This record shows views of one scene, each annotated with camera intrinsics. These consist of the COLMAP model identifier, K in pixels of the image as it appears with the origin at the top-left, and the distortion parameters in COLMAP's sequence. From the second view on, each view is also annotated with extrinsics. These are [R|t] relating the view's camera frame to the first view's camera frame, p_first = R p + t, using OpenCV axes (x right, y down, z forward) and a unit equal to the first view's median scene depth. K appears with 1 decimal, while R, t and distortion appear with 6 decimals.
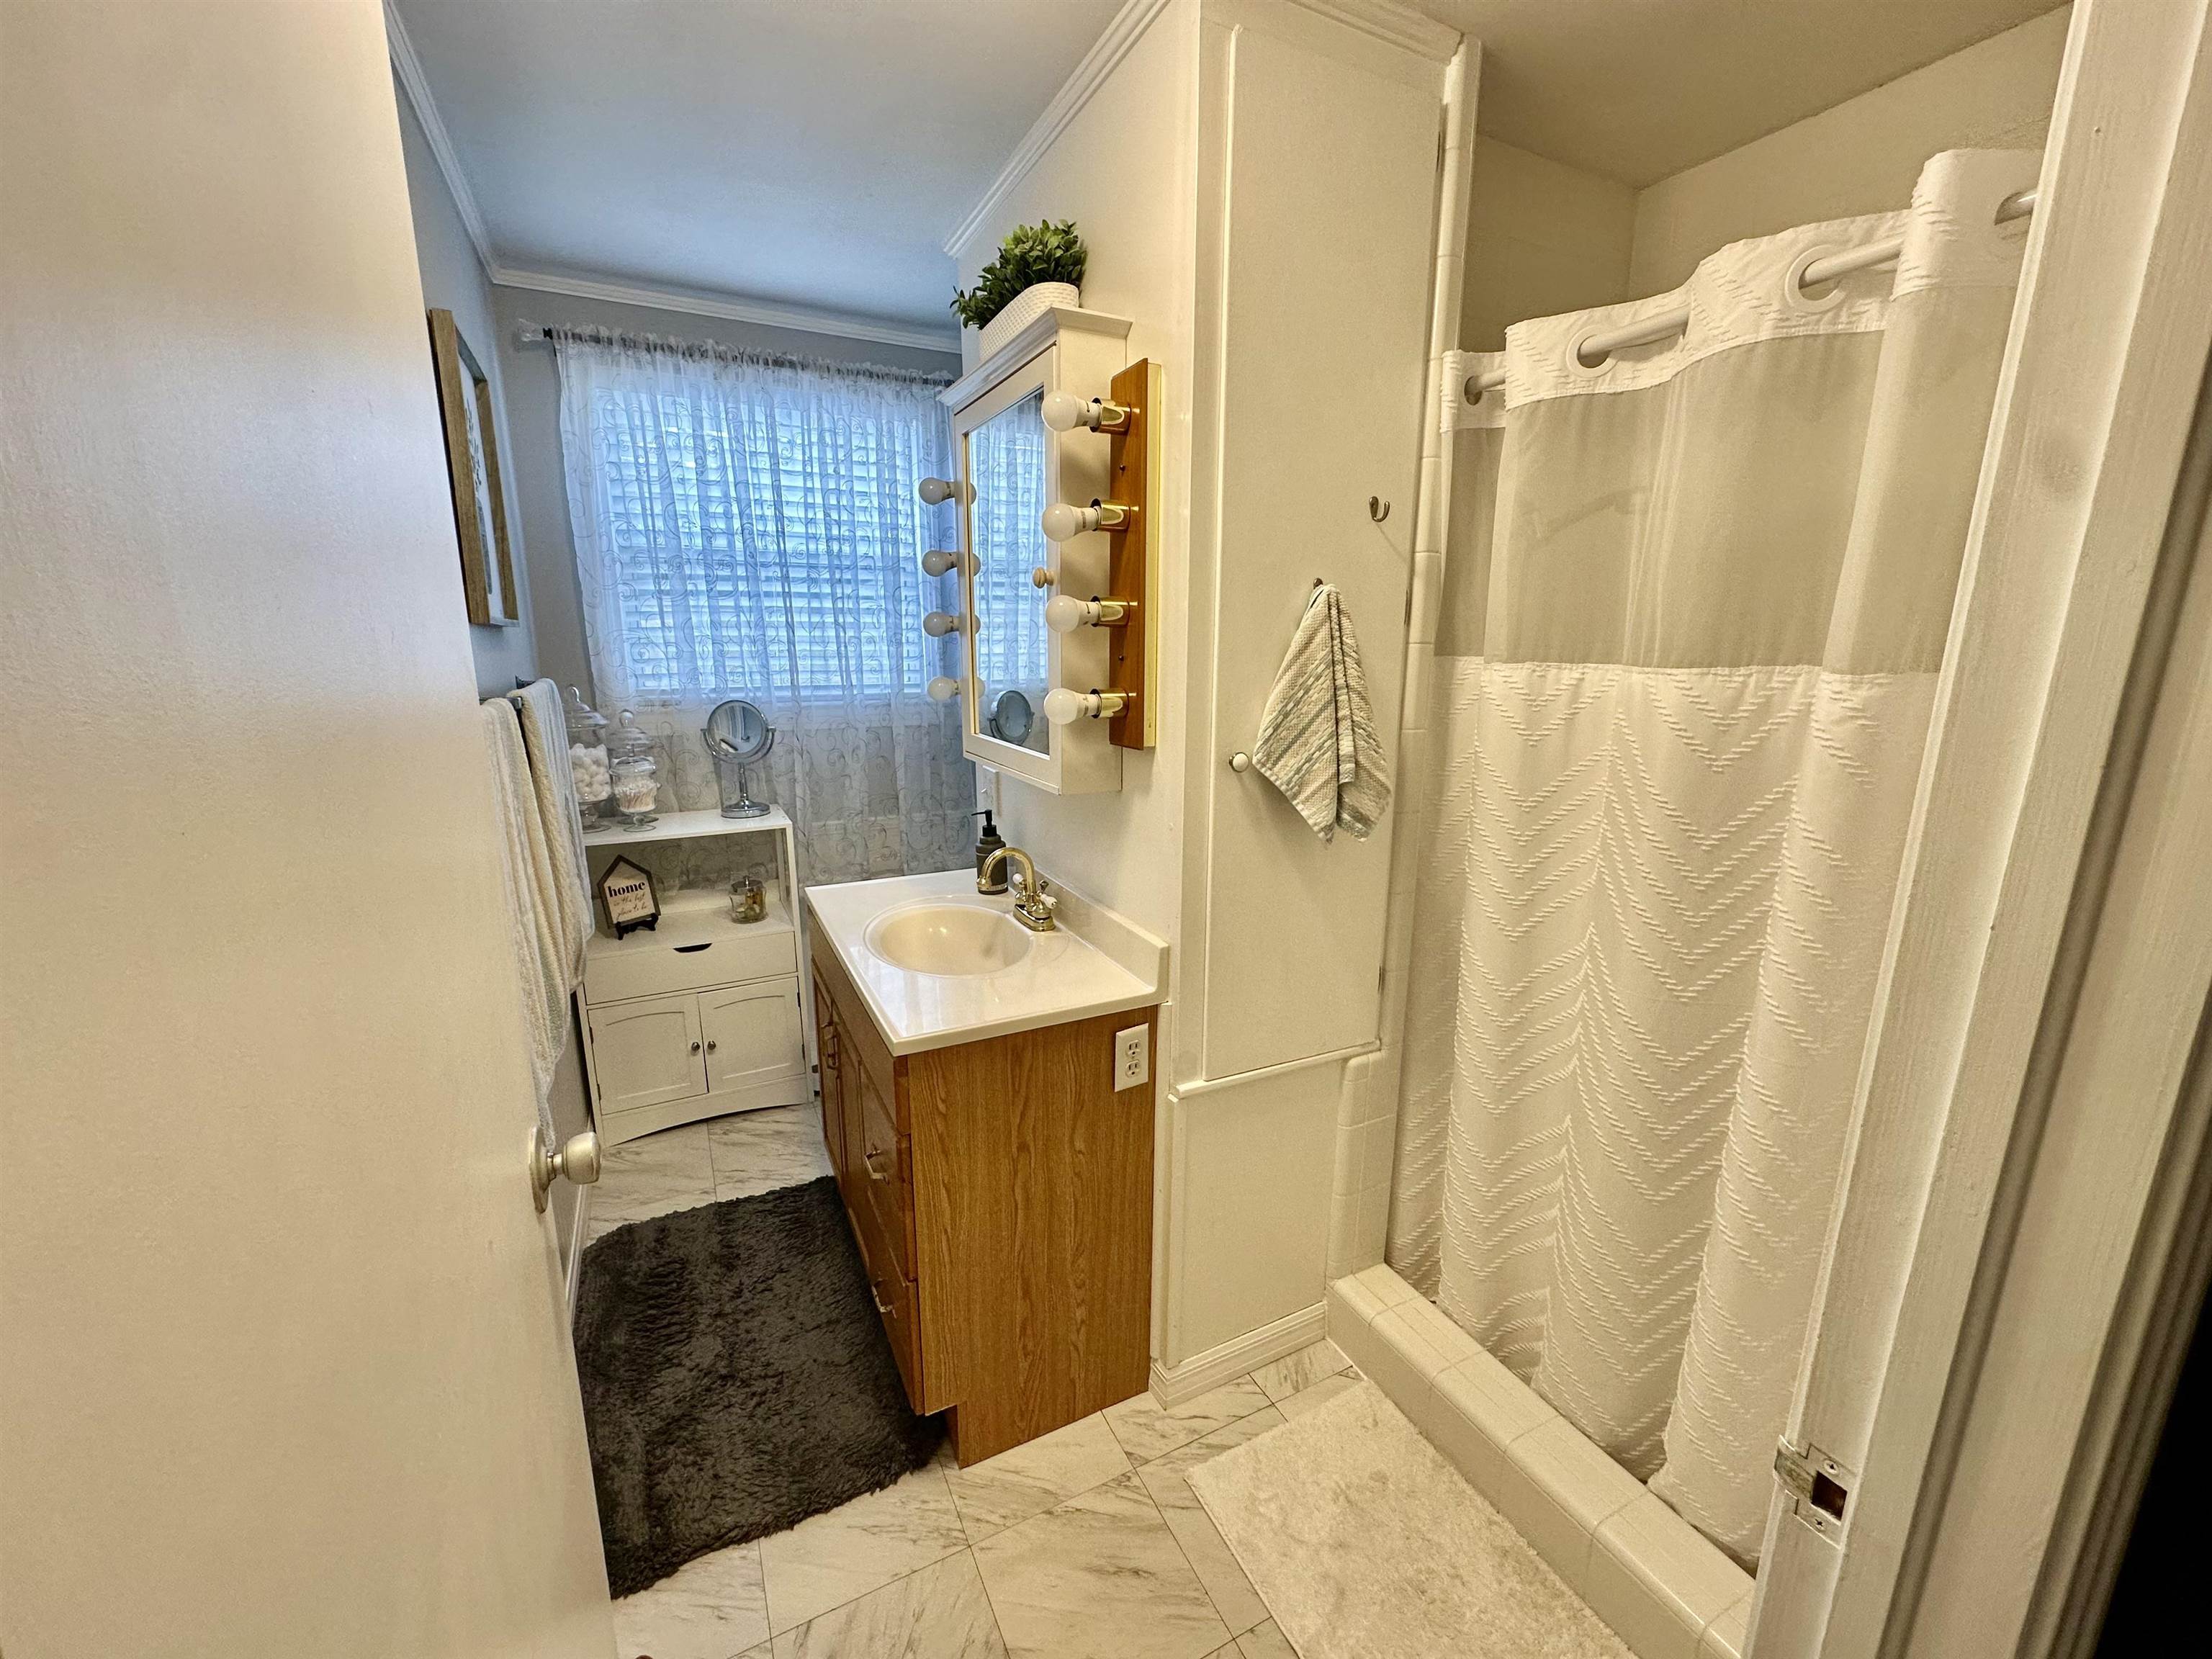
lens RADIAL K [[886.7, 0, 1101.3], [0, 886.7, 834.9], [0, 0, 1]] dist [-0.003547, 0.000487]
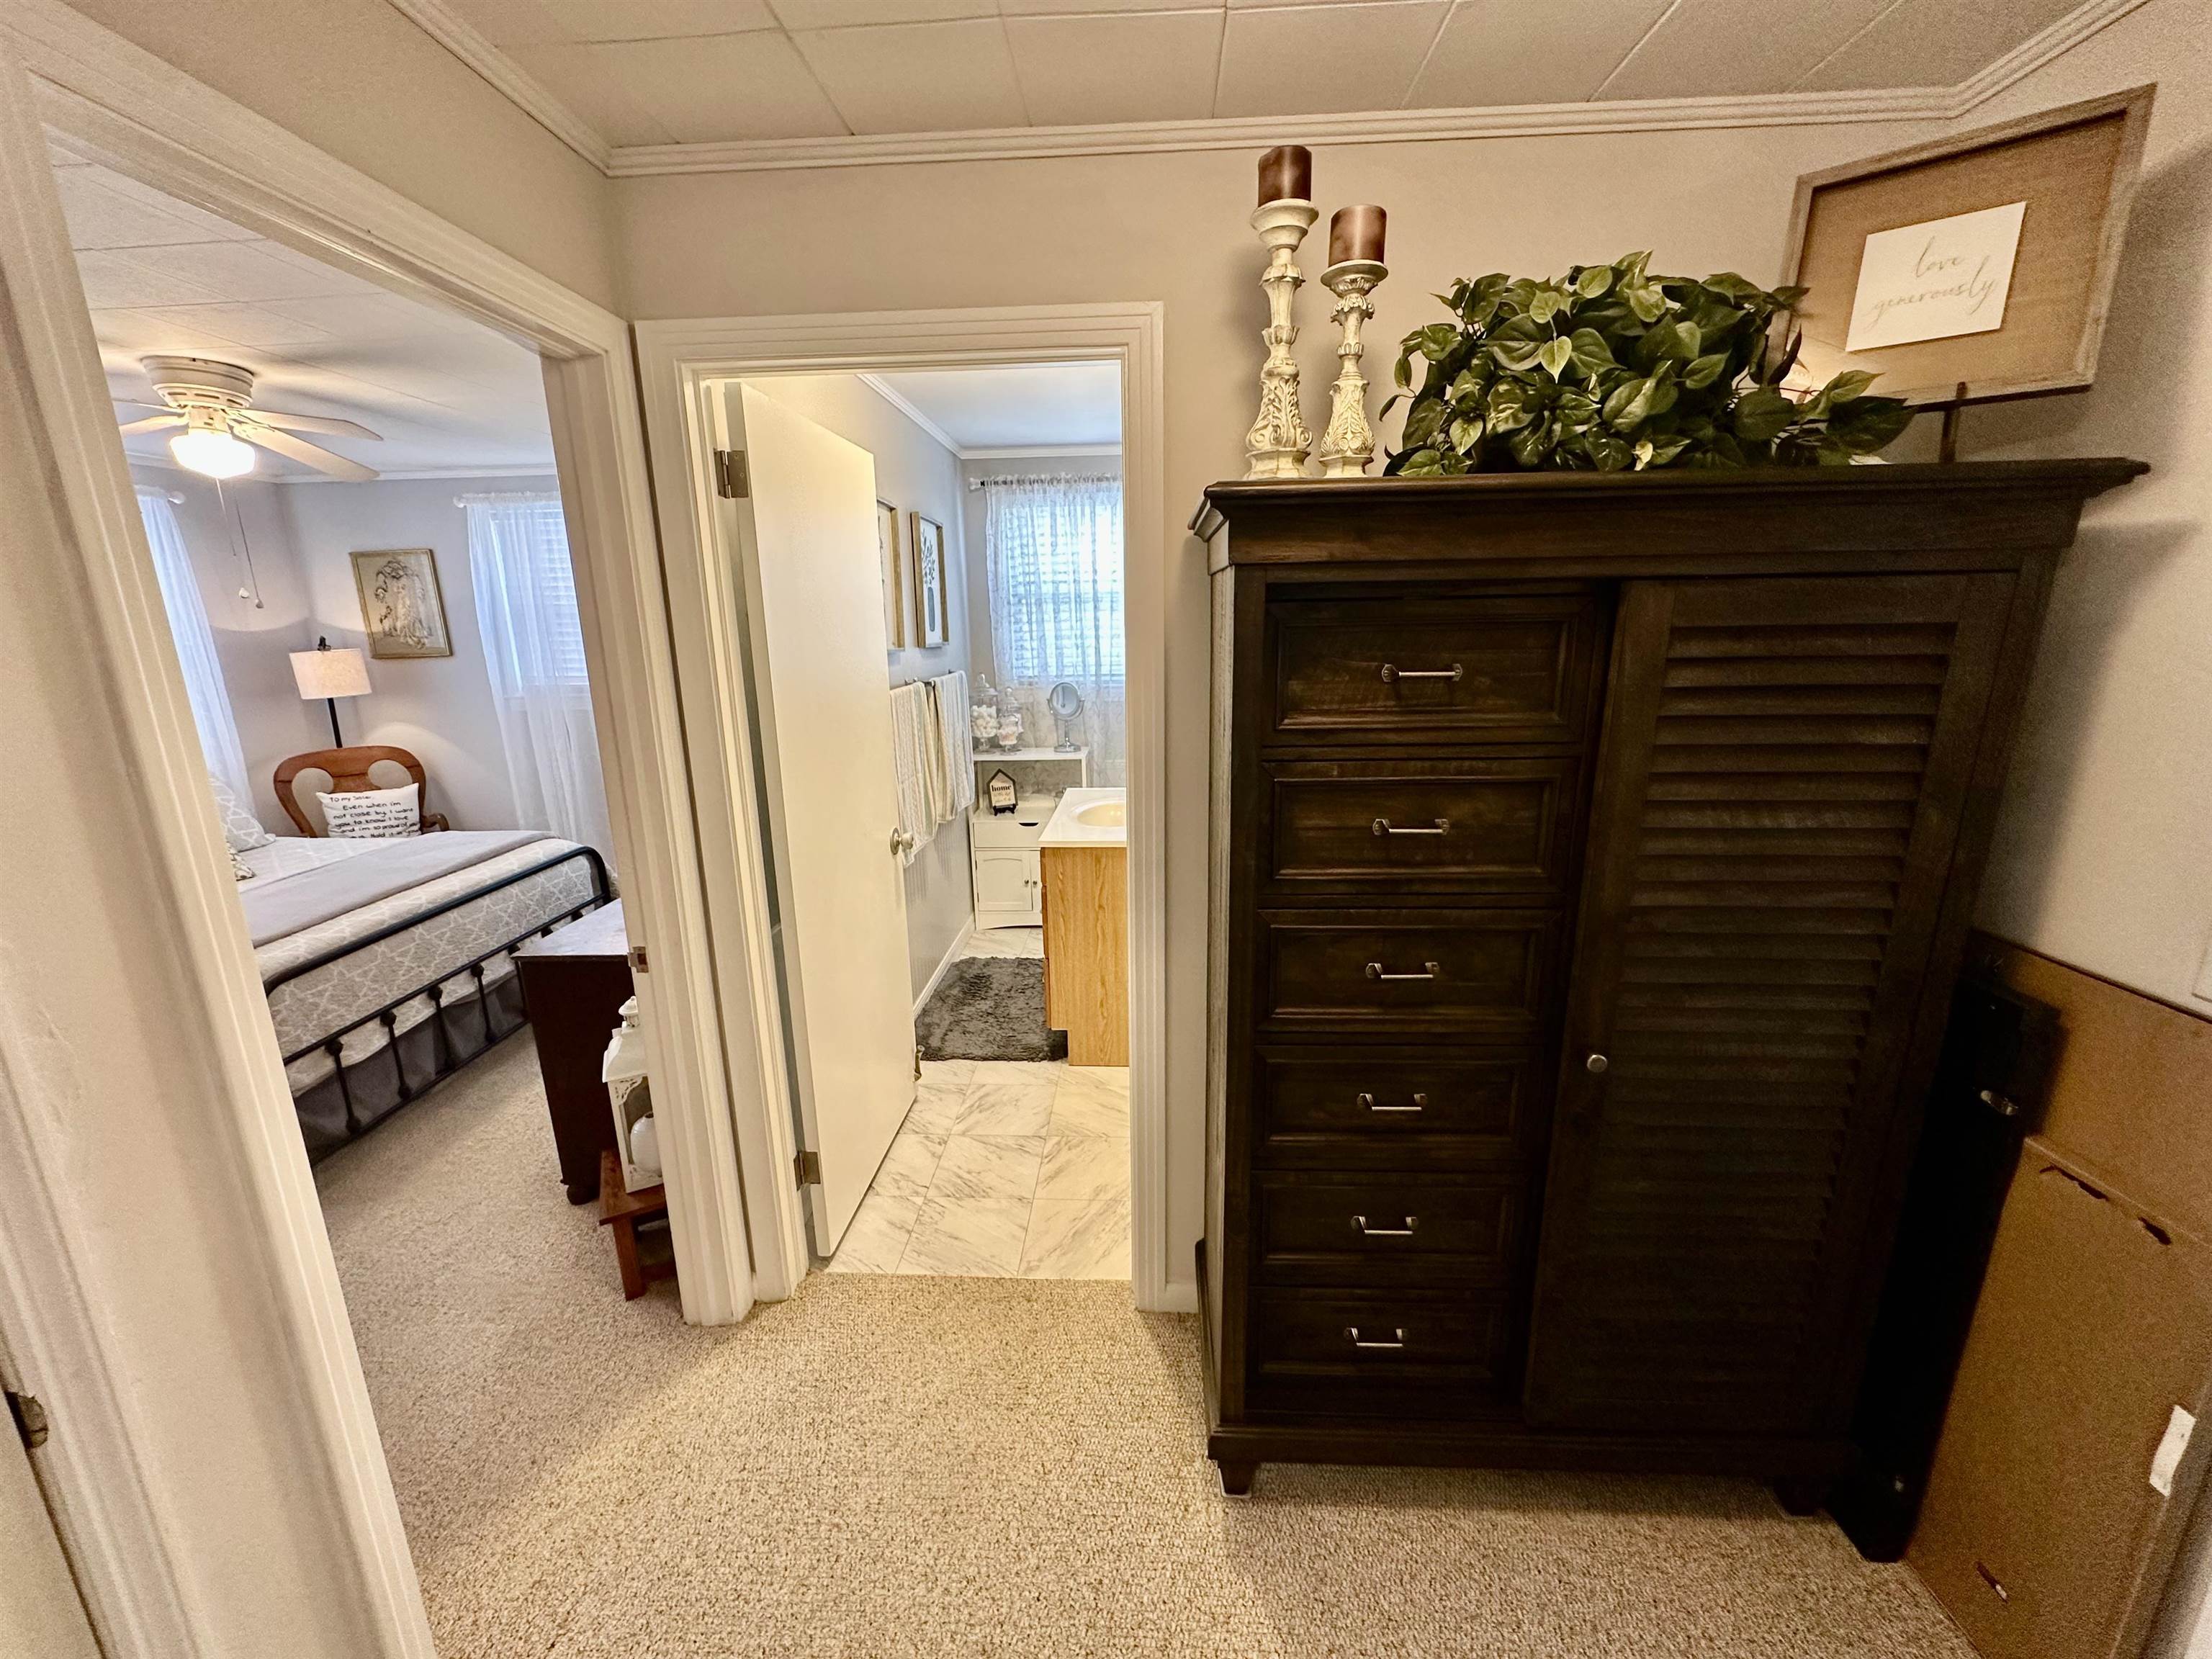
lens RADIAL K [[886.7, 0, 1100.7], [0, 886.7, 830.0], [0, 0, 1]] dist [-0.003547, 0.000487]
pose [[0.862783, 0.090150, -0.497472, 0.533231], [-0.081476, 0.995905, 0.039167, 0.059478], [0.498966, 0.006740, 0.866595, -0.444960]]
